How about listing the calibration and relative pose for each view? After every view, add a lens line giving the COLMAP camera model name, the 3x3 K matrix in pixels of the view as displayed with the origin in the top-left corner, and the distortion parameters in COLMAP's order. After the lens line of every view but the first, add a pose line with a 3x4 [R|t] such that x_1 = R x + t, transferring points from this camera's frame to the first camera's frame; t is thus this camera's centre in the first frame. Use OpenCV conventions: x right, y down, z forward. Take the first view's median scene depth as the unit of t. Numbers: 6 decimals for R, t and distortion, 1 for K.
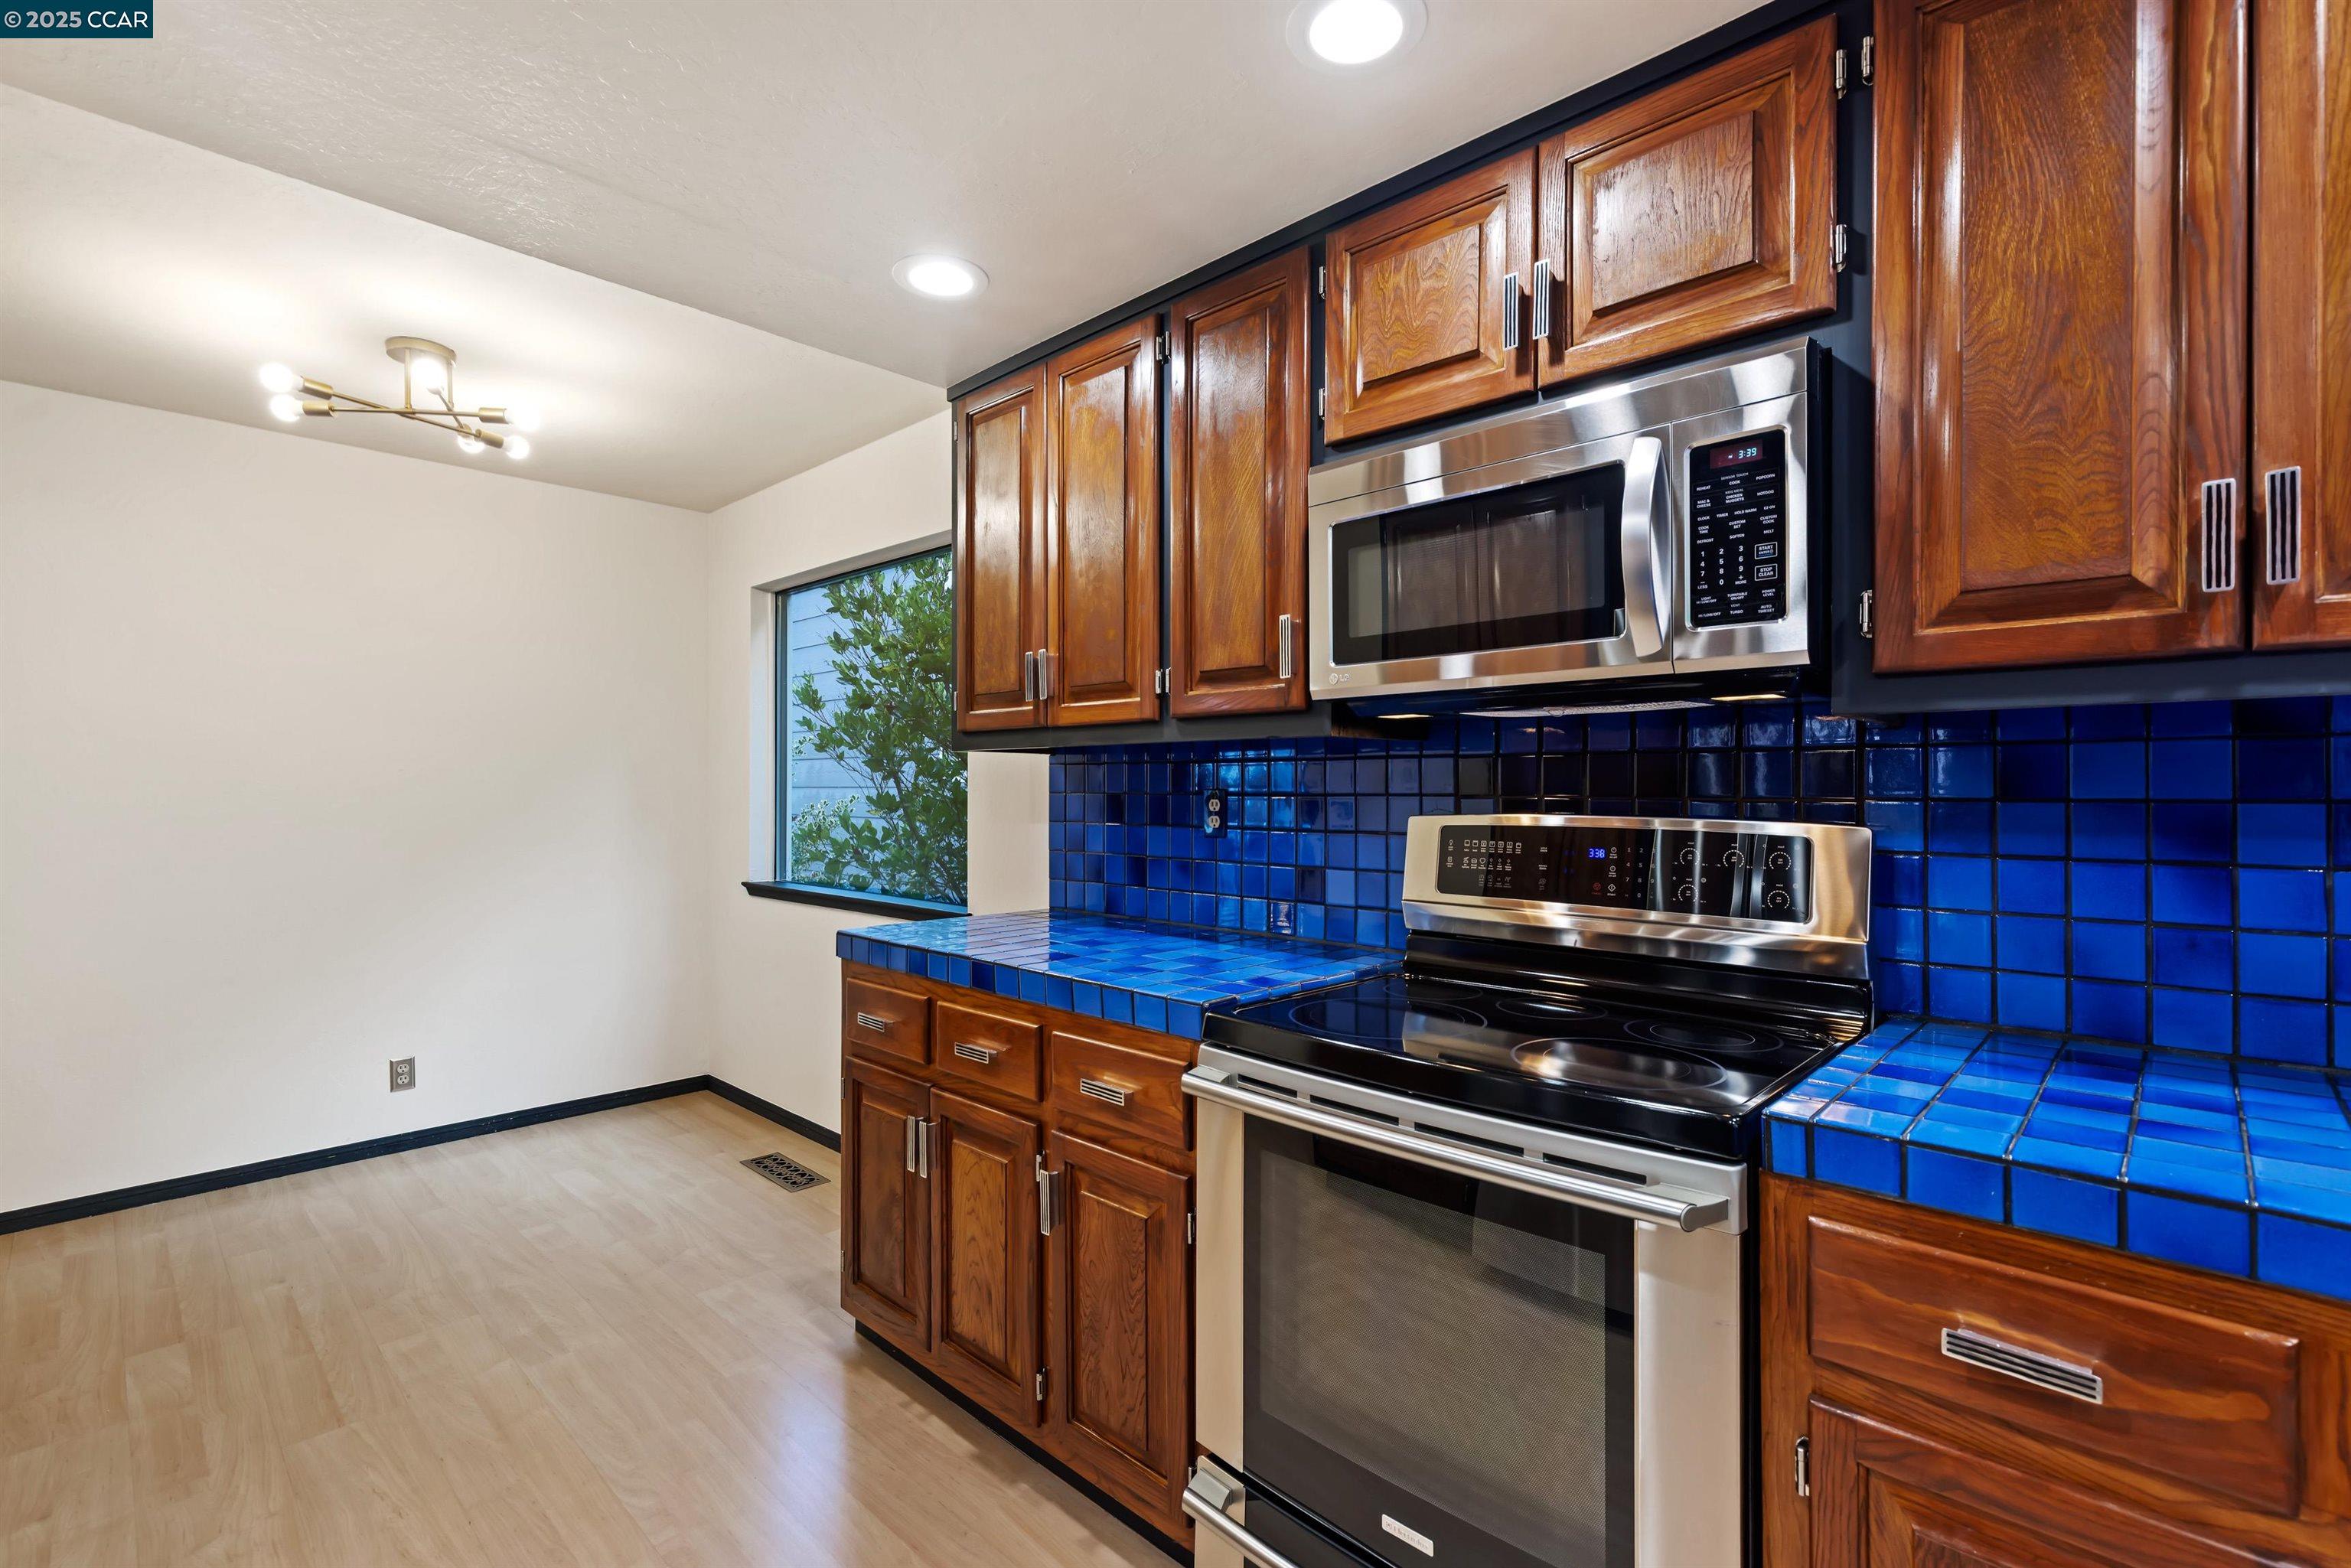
lens RADIAL K [[1039.4, 0, 1202.9], [0, 1039.4, 791.5], [0, 0, 1]] dist [0.000251, -0.000072]
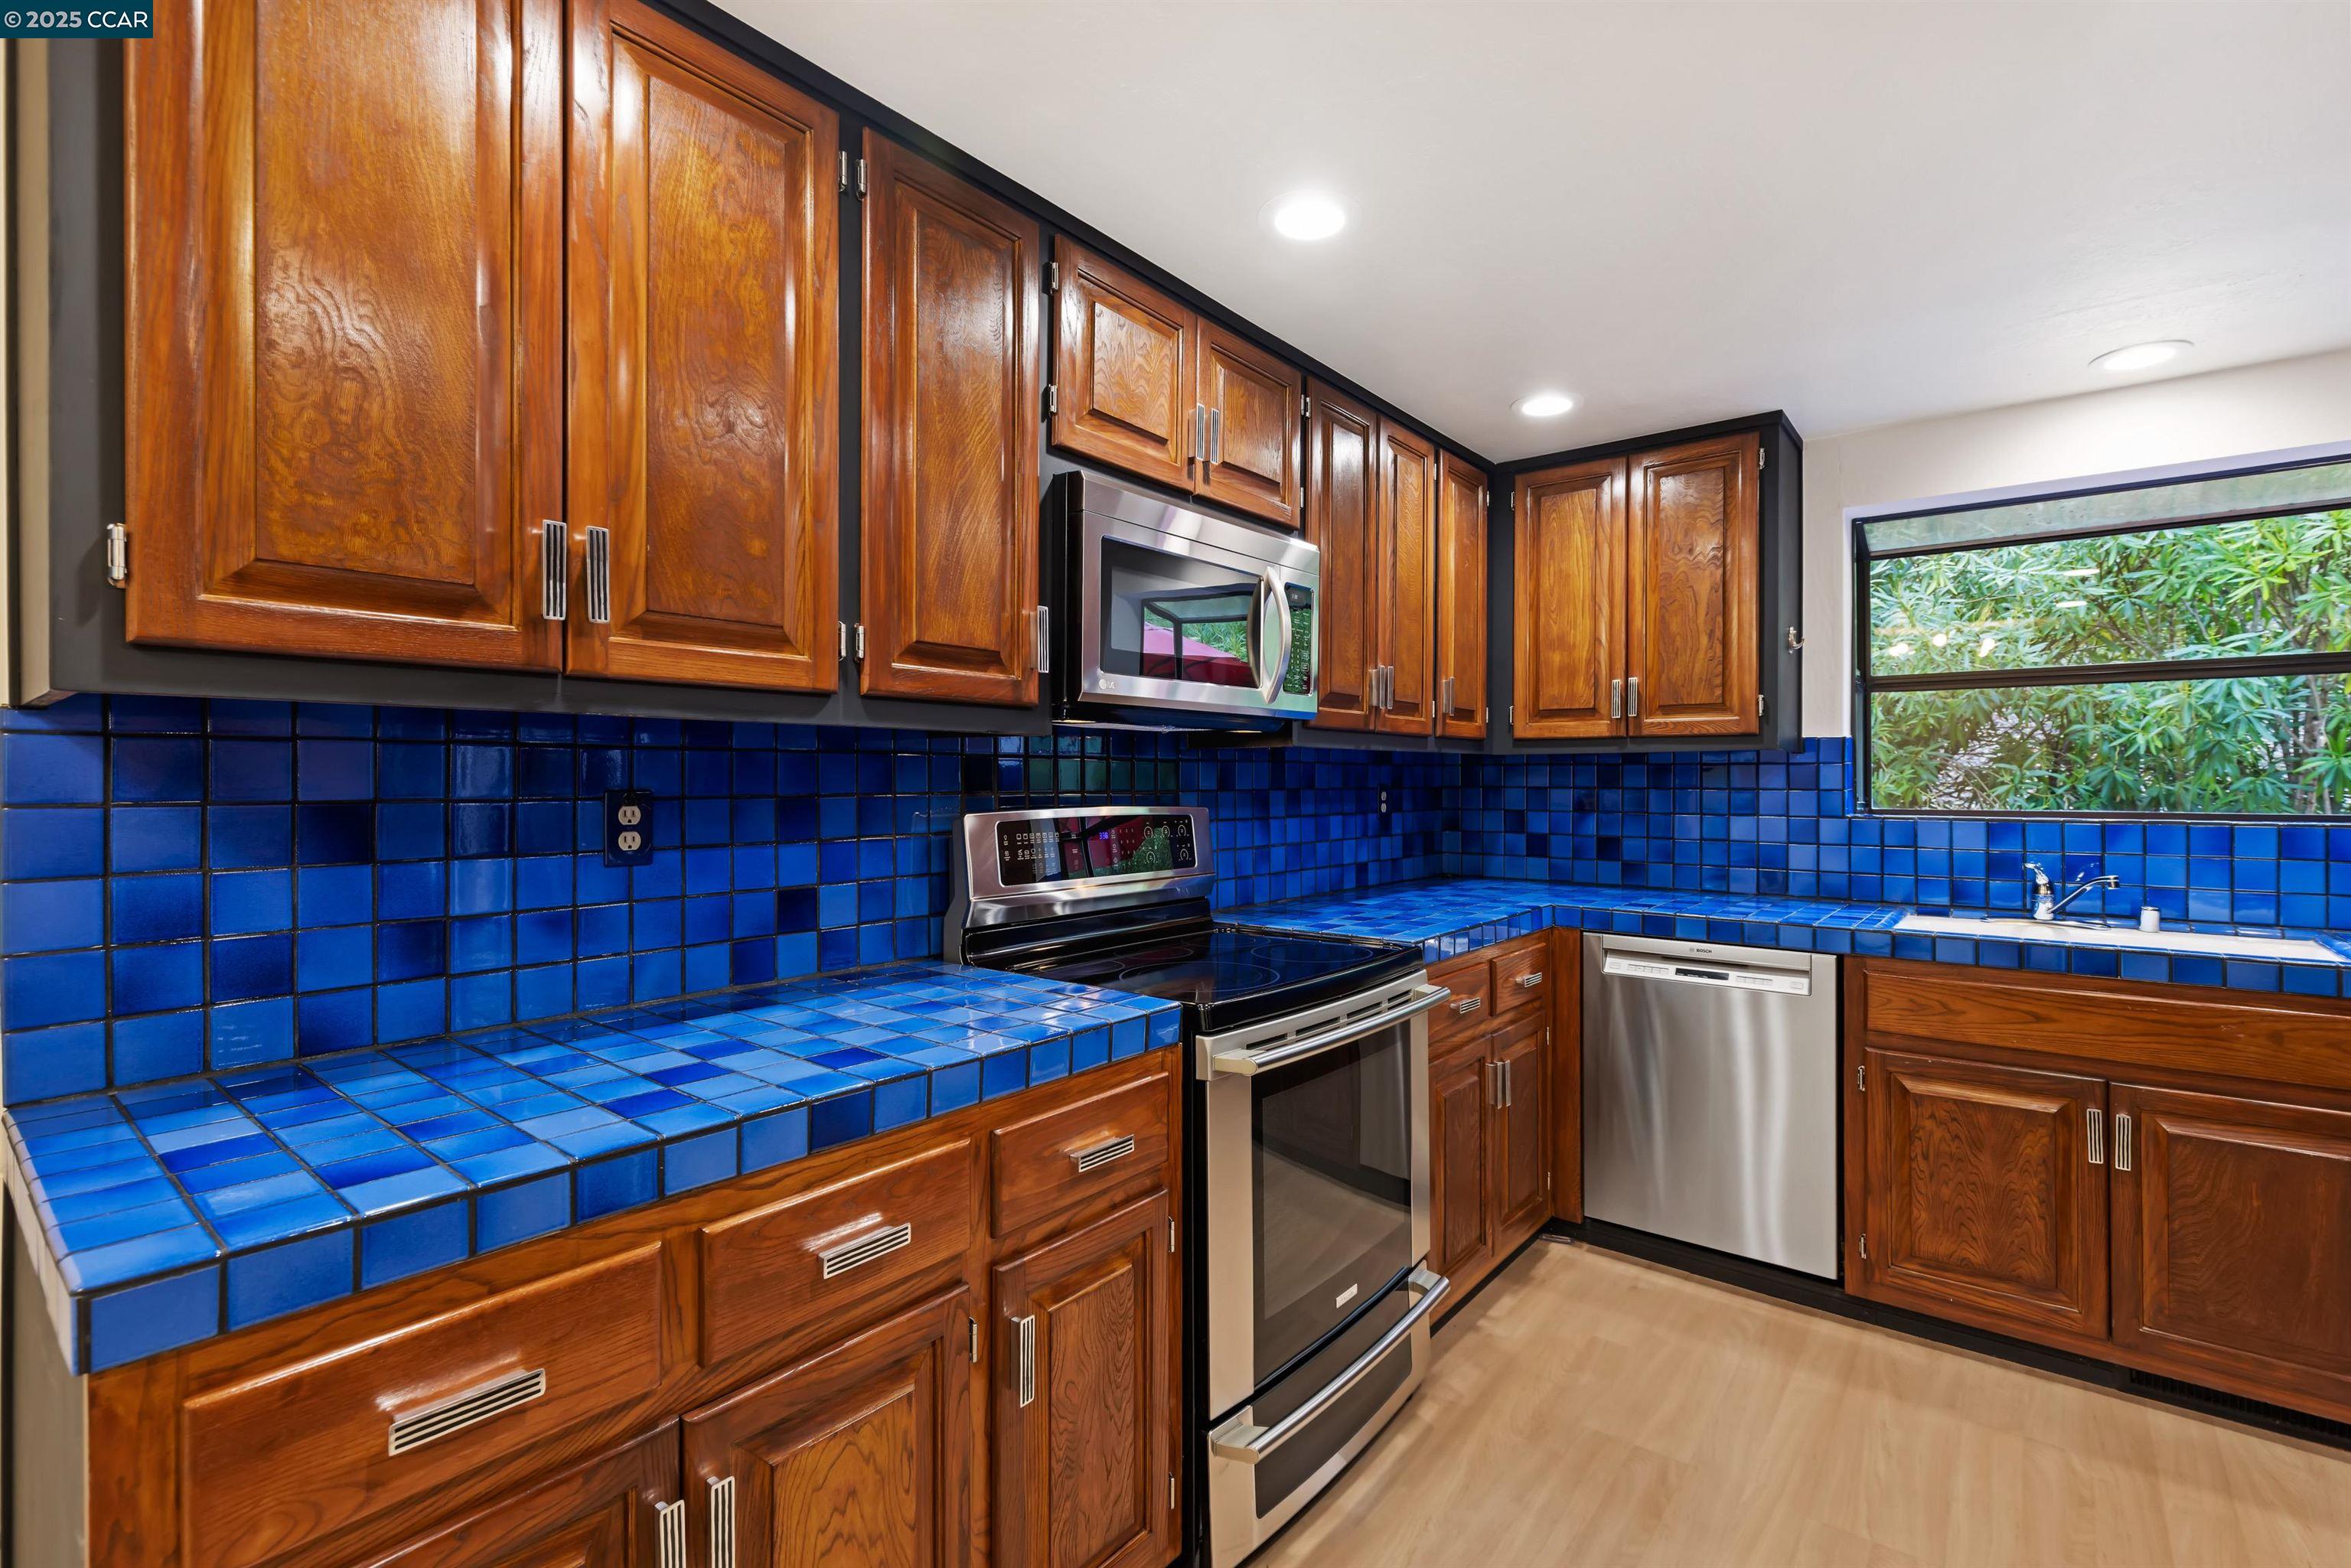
lens RADIAL K [[1070.7, 0, 1175.5], [0, 1070.7, 784.0], [0, 0, 1]] dist [0.002132, 0.000040]
pose [[-0.076481, -0.008460, 0.997035, -0.881942], [0.000071, 0.999964, 0.008490, -0.015268], [-0.997071, 0.000720, -0.076477, 0.927154]]
